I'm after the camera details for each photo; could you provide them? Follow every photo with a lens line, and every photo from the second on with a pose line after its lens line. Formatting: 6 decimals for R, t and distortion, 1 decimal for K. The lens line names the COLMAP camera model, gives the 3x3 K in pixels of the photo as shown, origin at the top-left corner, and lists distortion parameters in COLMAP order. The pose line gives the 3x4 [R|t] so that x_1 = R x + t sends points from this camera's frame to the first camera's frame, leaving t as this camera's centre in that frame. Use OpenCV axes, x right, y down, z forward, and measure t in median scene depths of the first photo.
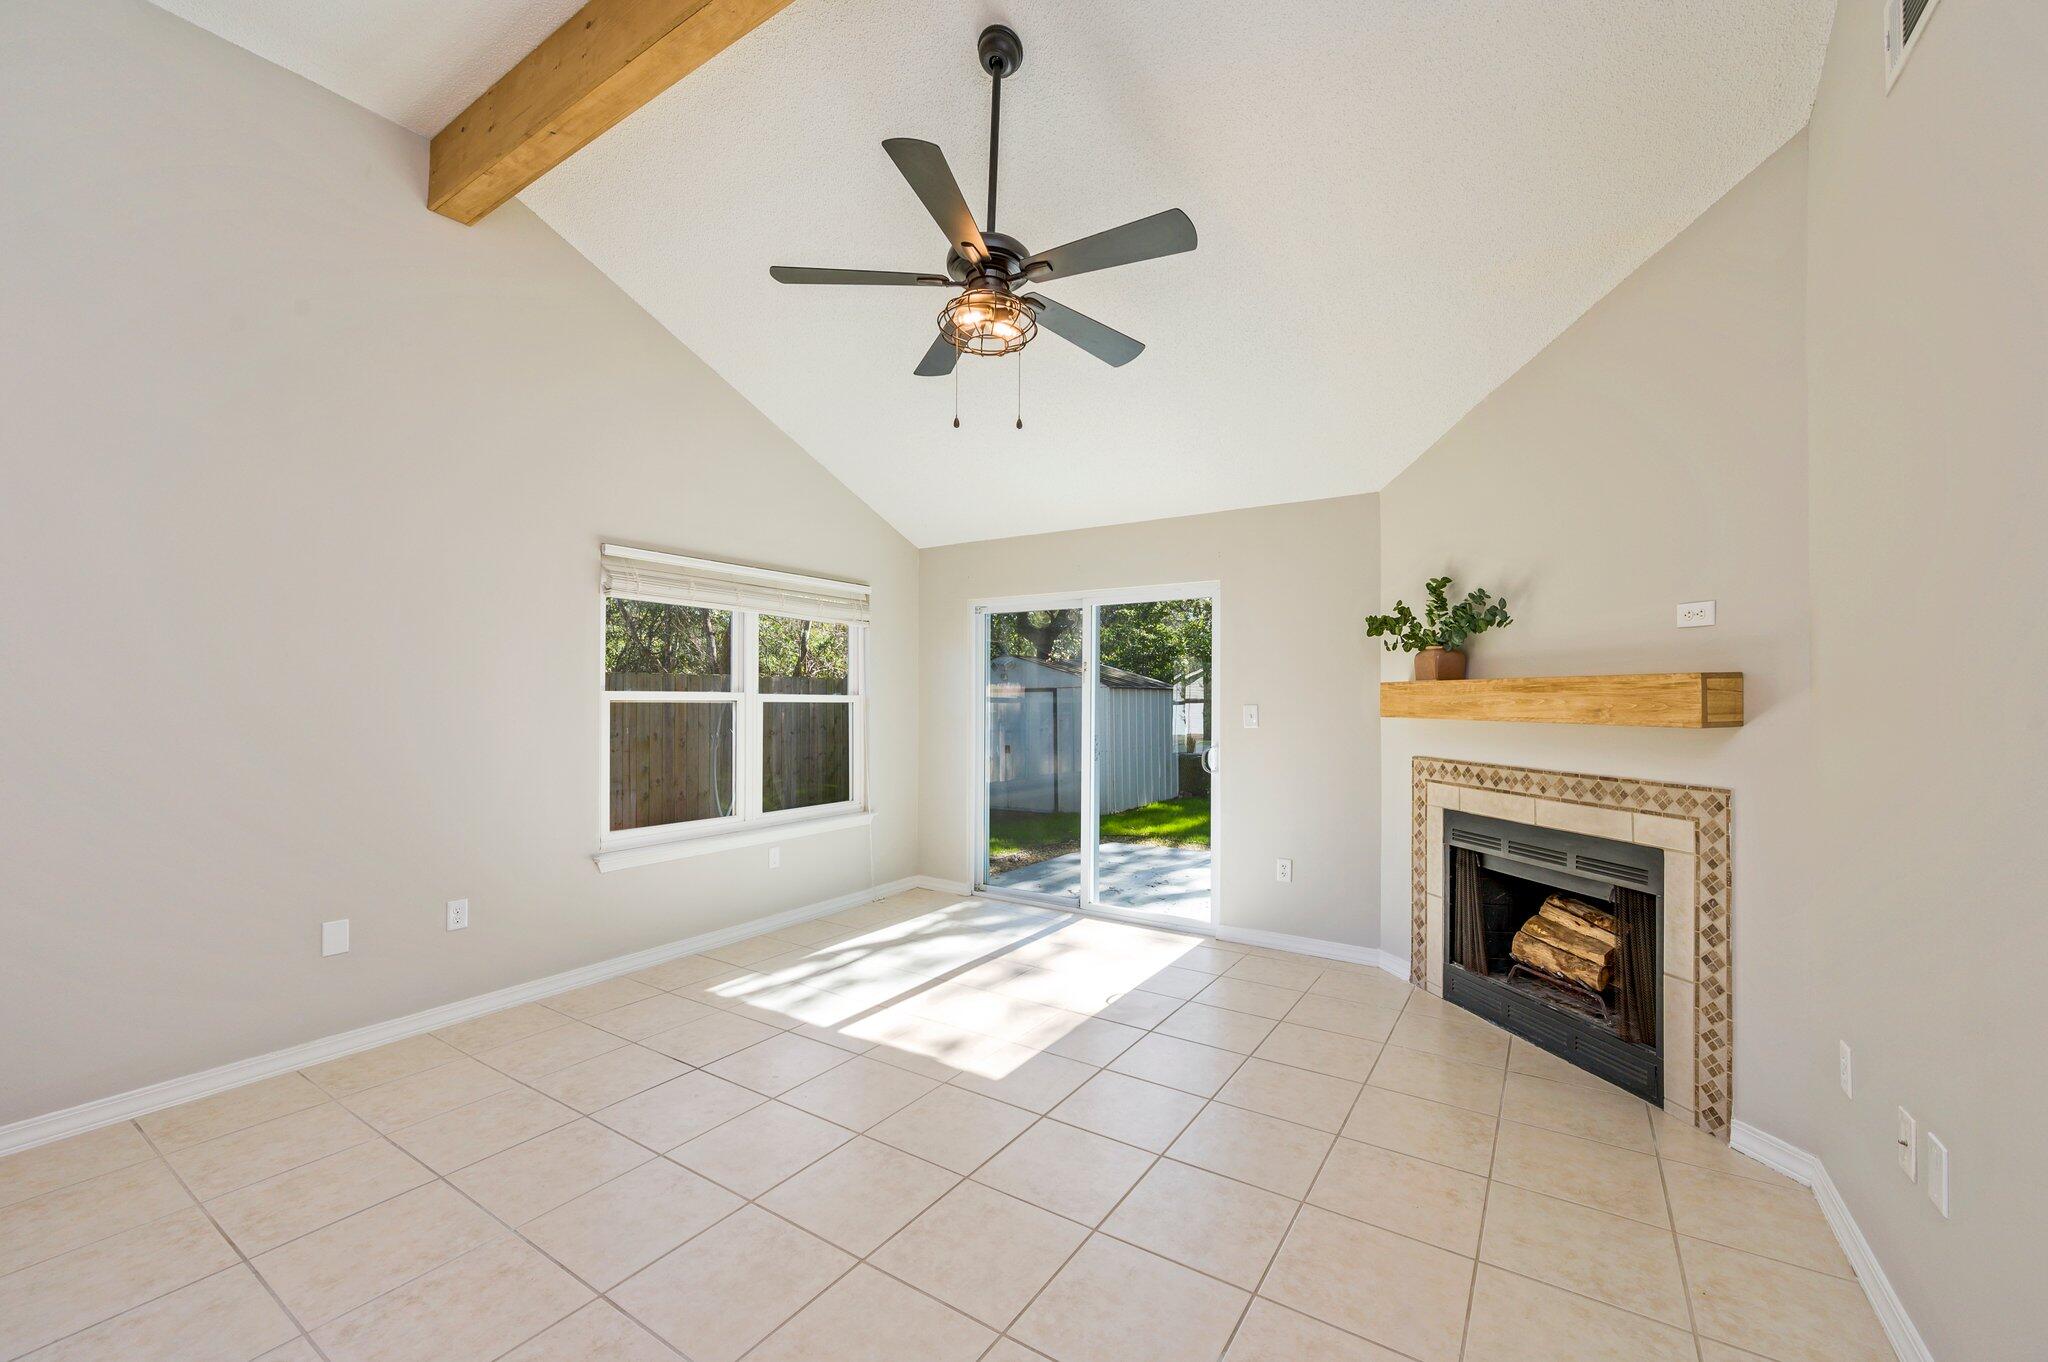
lens RADIAL K [[820.0, 0, 1017.5], [0, 820.0, 691.7], [0, 0, 1]] dist [-0.000289, -0.000214]
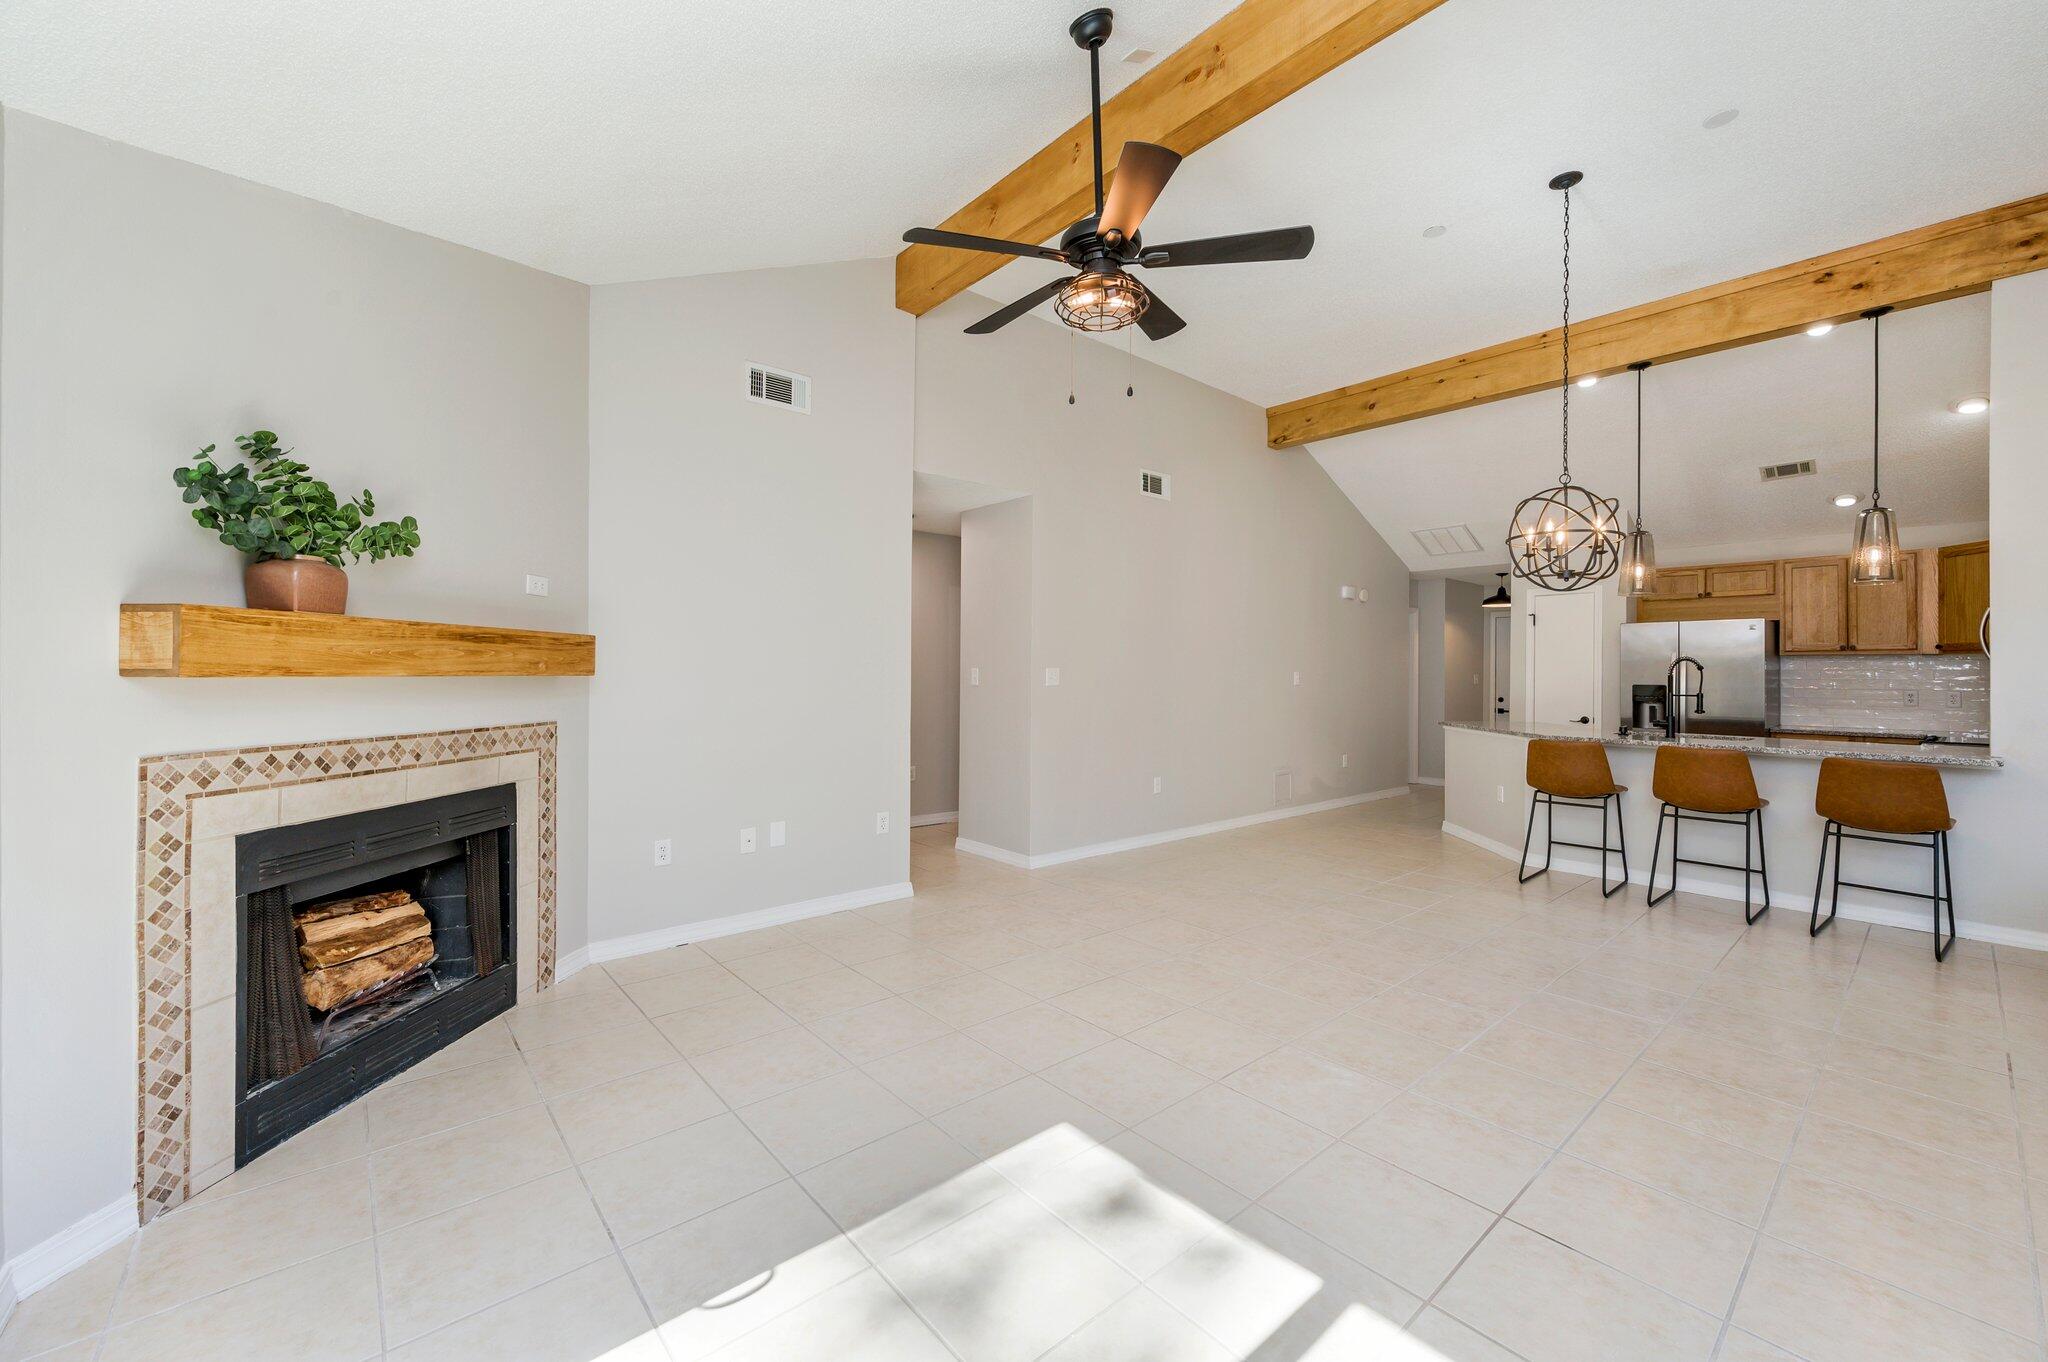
lens RADIAL K [[808.2, 0, 1010.1], [0, 808.2, 669.4], [0, 0, 1]] dist [0.000108, 0.000064]
pose [[-0.958810, -0.008956, 0.283905, -0.166039], [-0.012822, 0.999849, -0.011761, 0.029993], [-0.283757, -0.014917, -0.958780, 1.531591]]
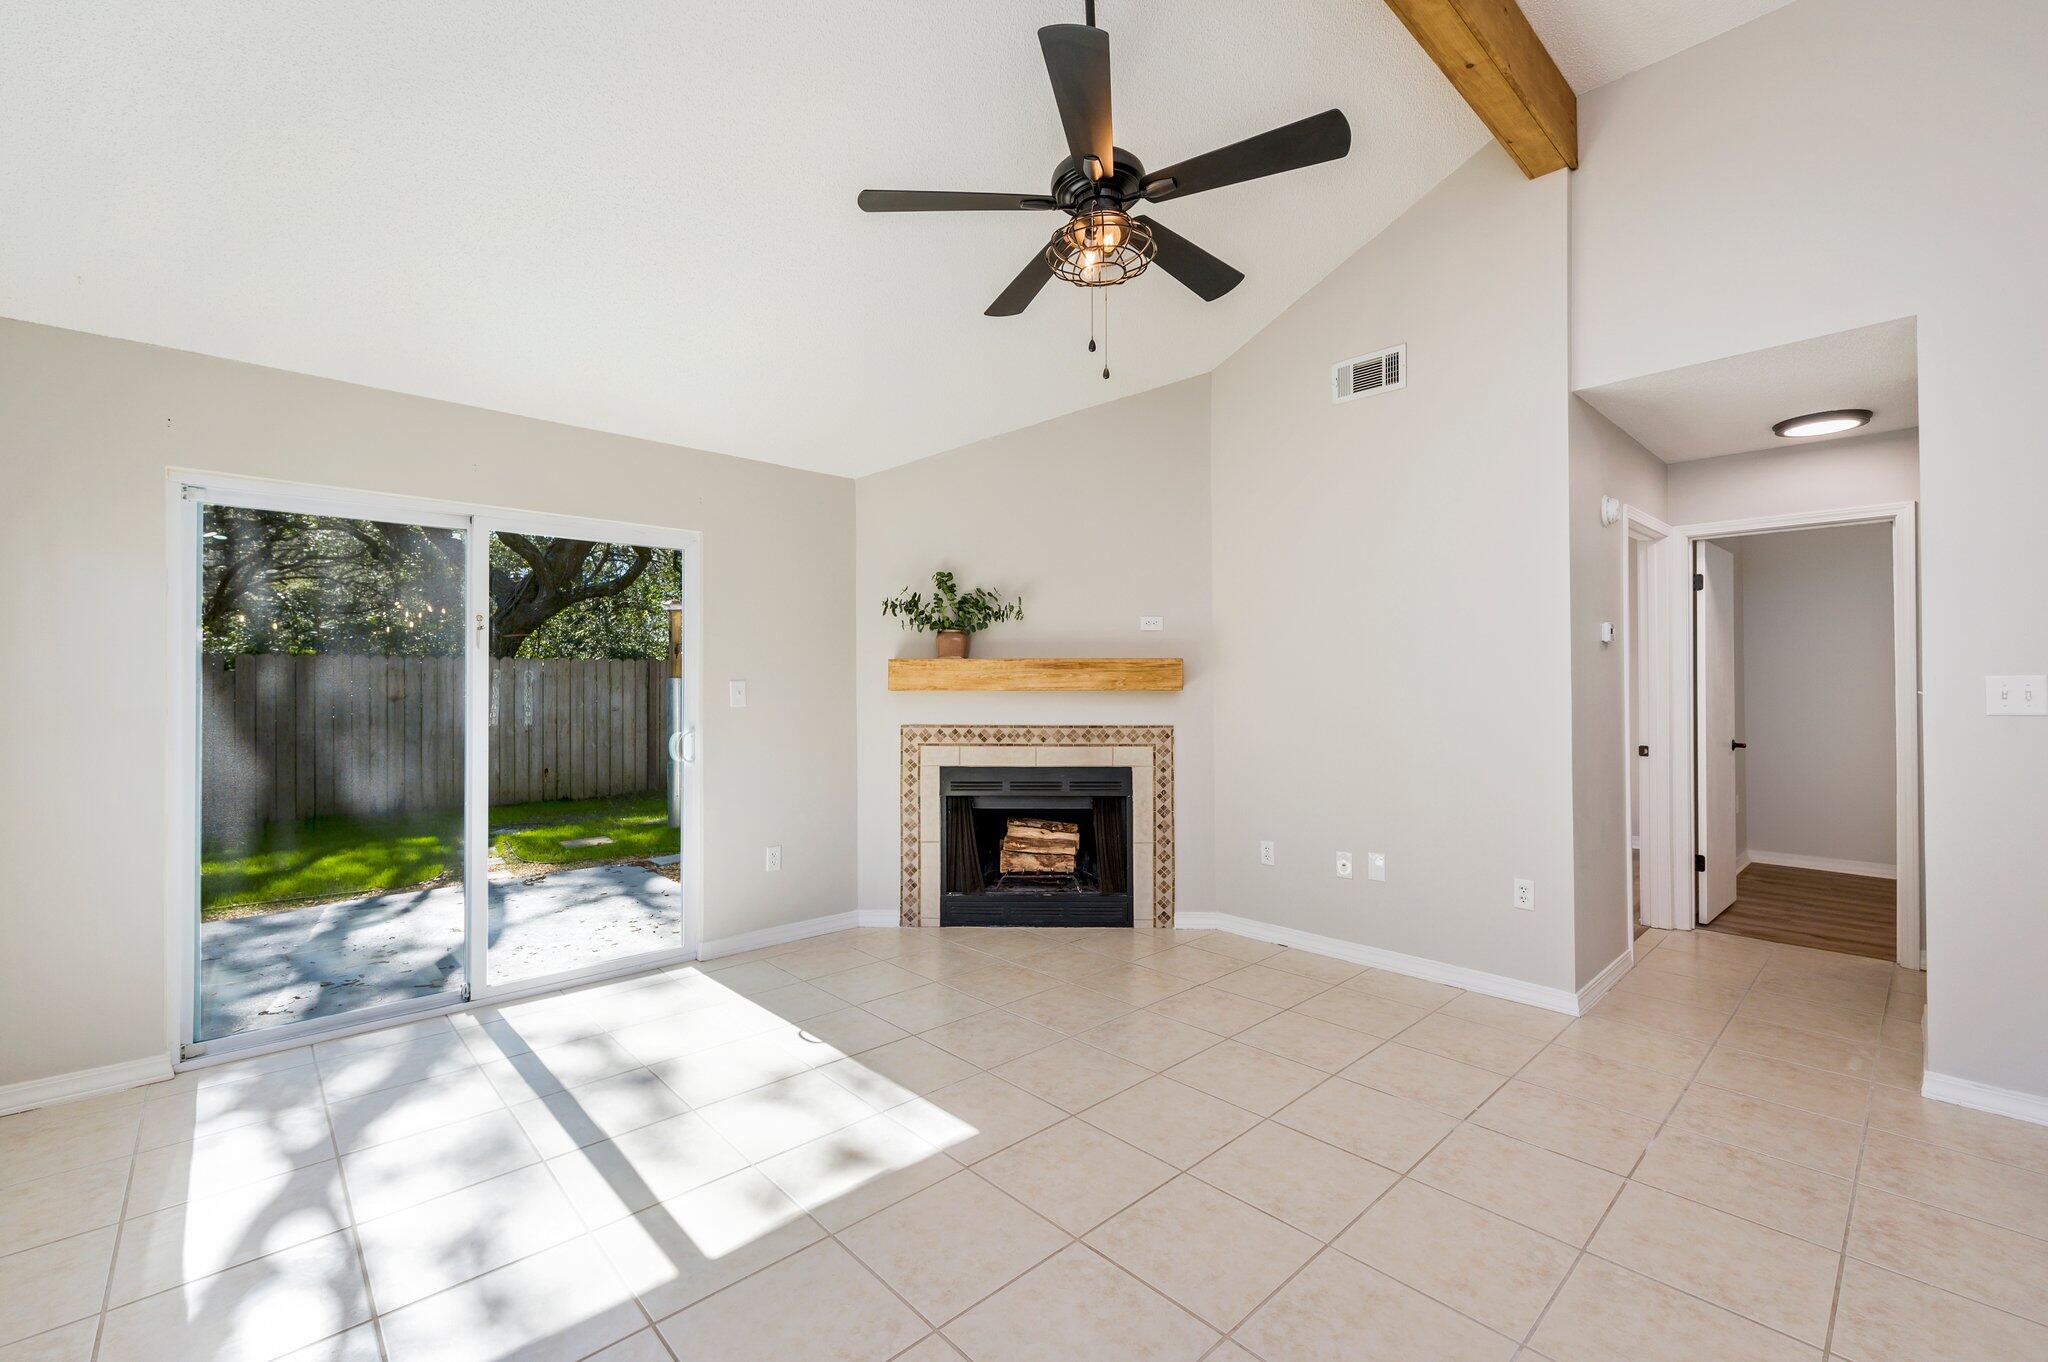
lens RADIAL K [[859.1, 0, 1042.7], [0, 859.1, 675.0], [0, 0, 1]] dist [0.001488, 0.000086]
pose [[0.226015, 0.006089, 0.974105, -0.728596], [-0.006784, 0.999966, -0.004677, 0.016404], [-0.974100, -0.005551, 0.226049, 0.635642]]
